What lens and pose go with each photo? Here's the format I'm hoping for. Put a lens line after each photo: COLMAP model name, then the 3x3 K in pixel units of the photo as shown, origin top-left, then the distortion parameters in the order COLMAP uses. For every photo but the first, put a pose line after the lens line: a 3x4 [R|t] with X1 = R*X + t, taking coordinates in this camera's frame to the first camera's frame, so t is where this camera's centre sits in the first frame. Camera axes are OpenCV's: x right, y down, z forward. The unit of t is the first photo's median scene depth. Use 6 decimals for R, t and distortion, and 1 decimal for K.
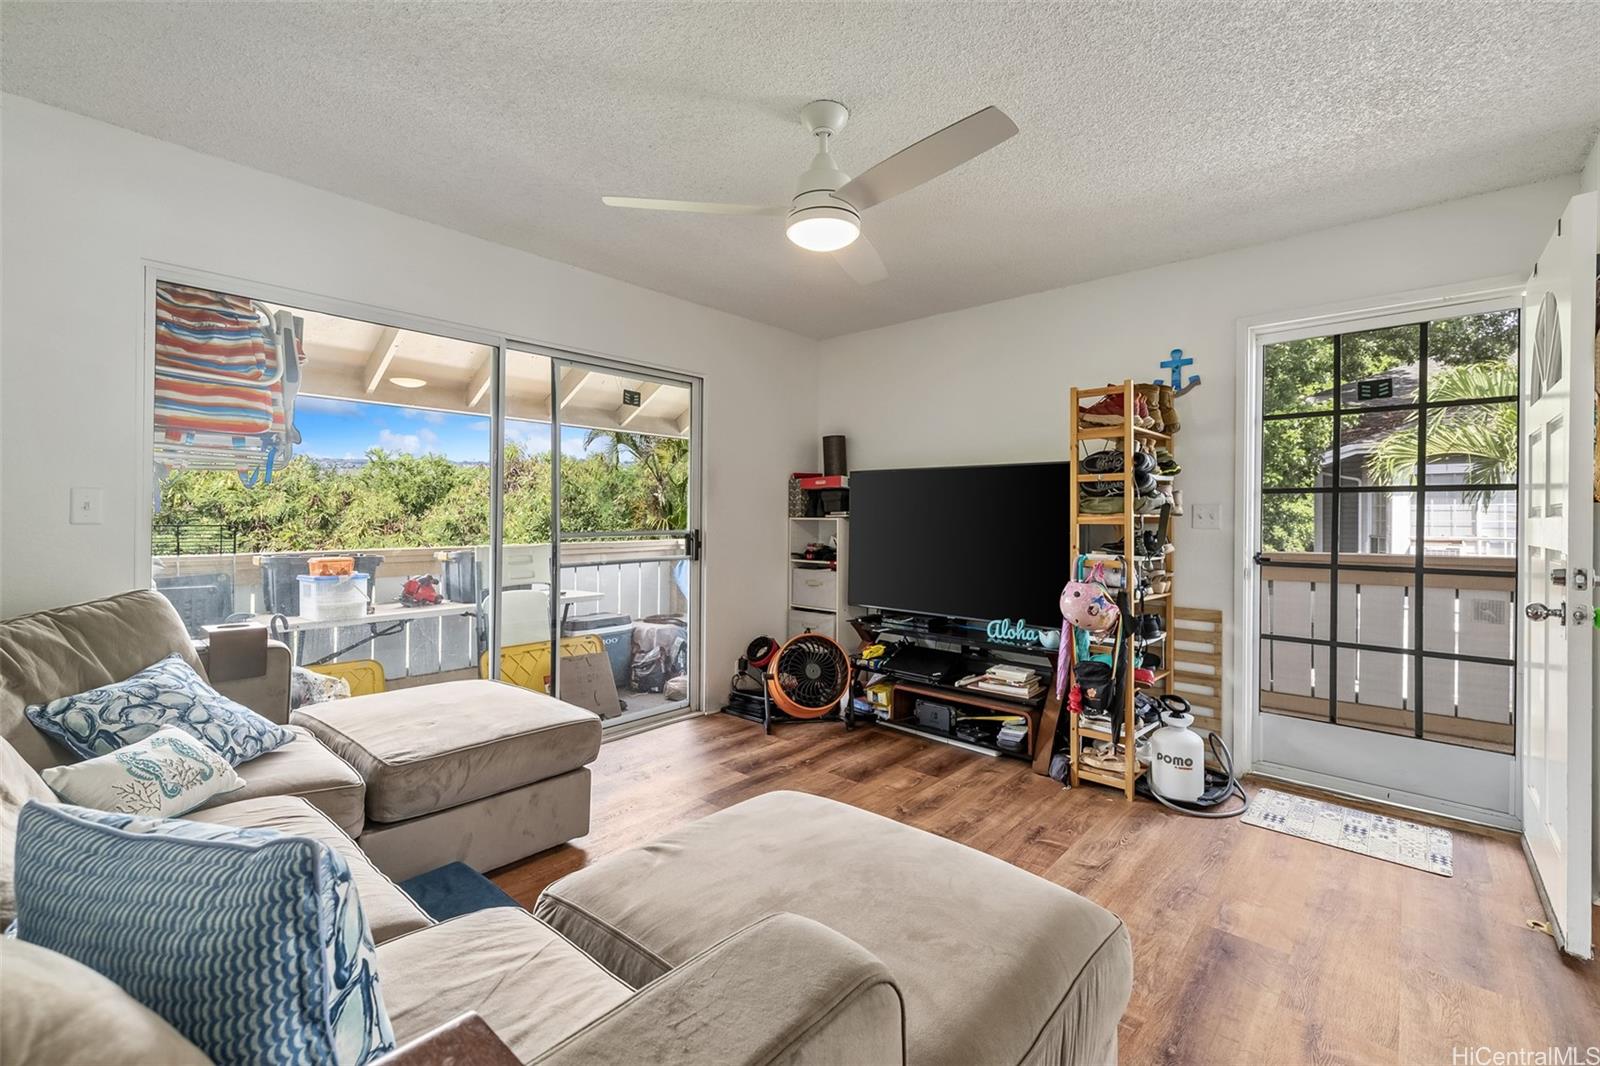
lens RADIAL K [[676.8, 0, 796.9], [0, 676.8, 517.5], [0, 0, 1]] dist [0.002825, 0.000934]
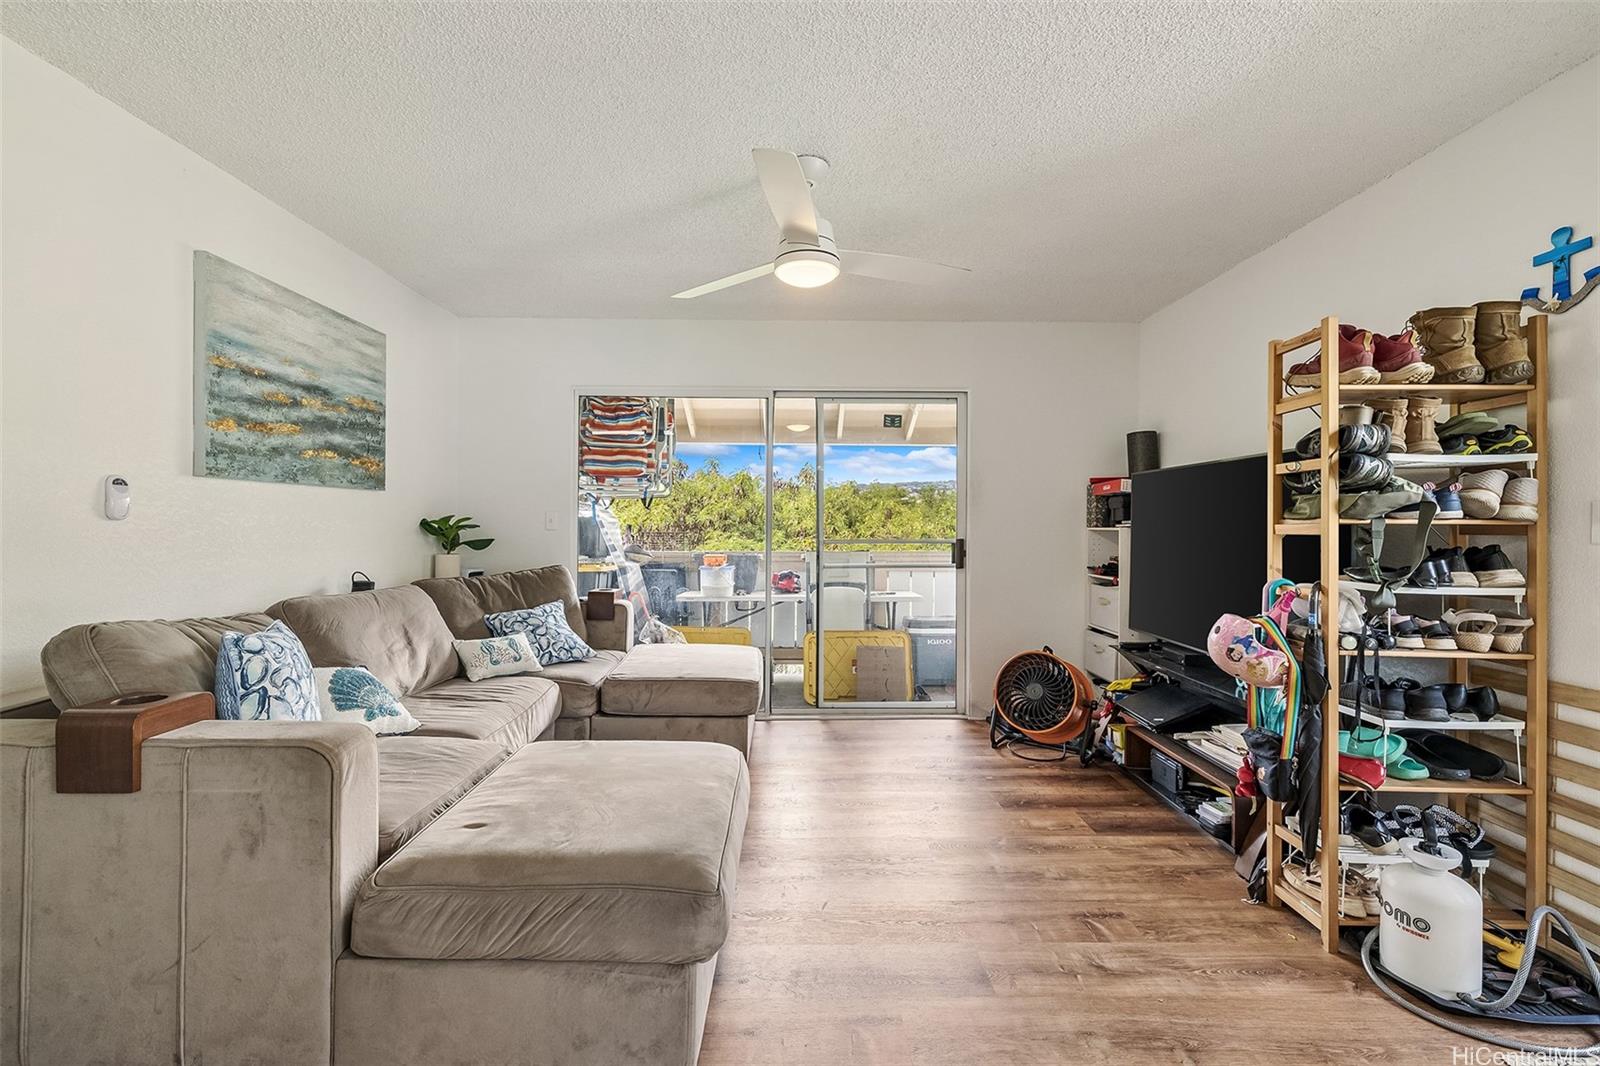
lens RADIAL K [[676.8, 0, 800.7], [0, 676.8, 532.6], [0, 0, 1]] dist [0.002825, 0.000934]
pose [[0.676035, 0.004610, -0.736855, 0.599656], [-0.001281, 0.999986, 0.005081, 0.004682], [0.736868, -0.002491, 0.676032, 0.160763]]
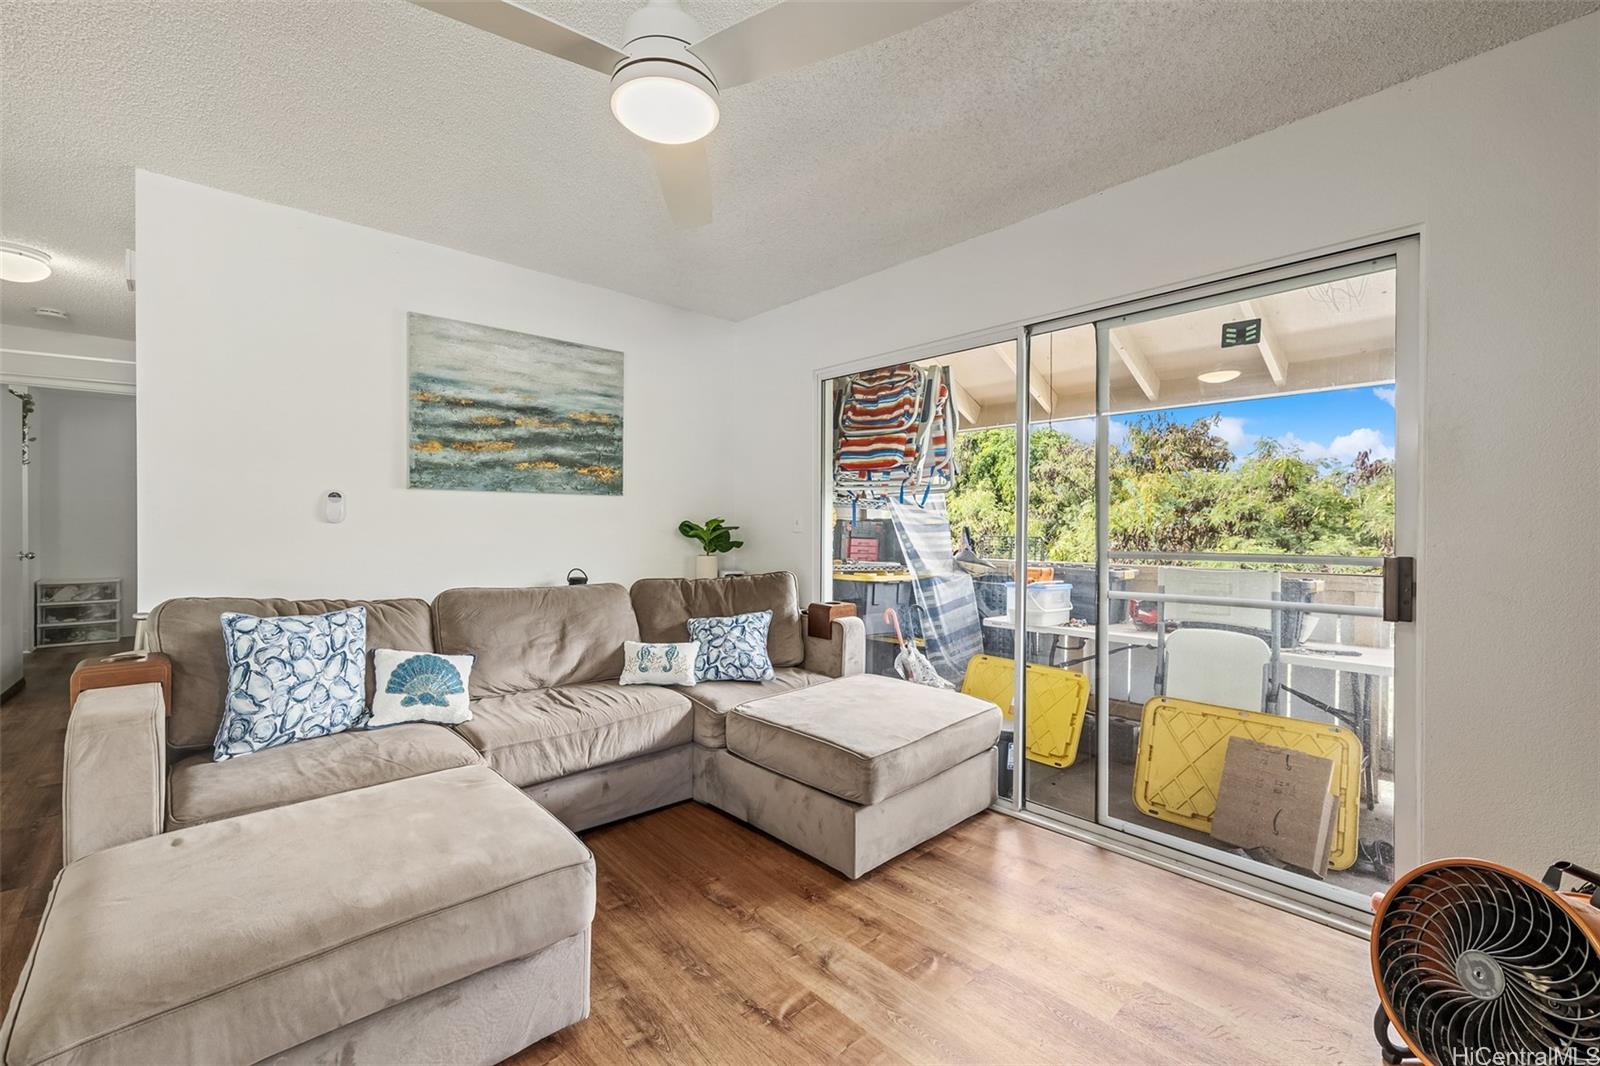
lens RADIAL K [[676.8, 0, 799.5], [0, 676.8, 533.4], [0, 0, 1]] dist [0.002825, 0.000934]
pose [[-0.102525, 0.004782, -0.994719, 0.492368], [-0.006842, 0.999961, 0.005512, 0.001258], [0.994707, 0.007371, -0.102488, 0.842627]]
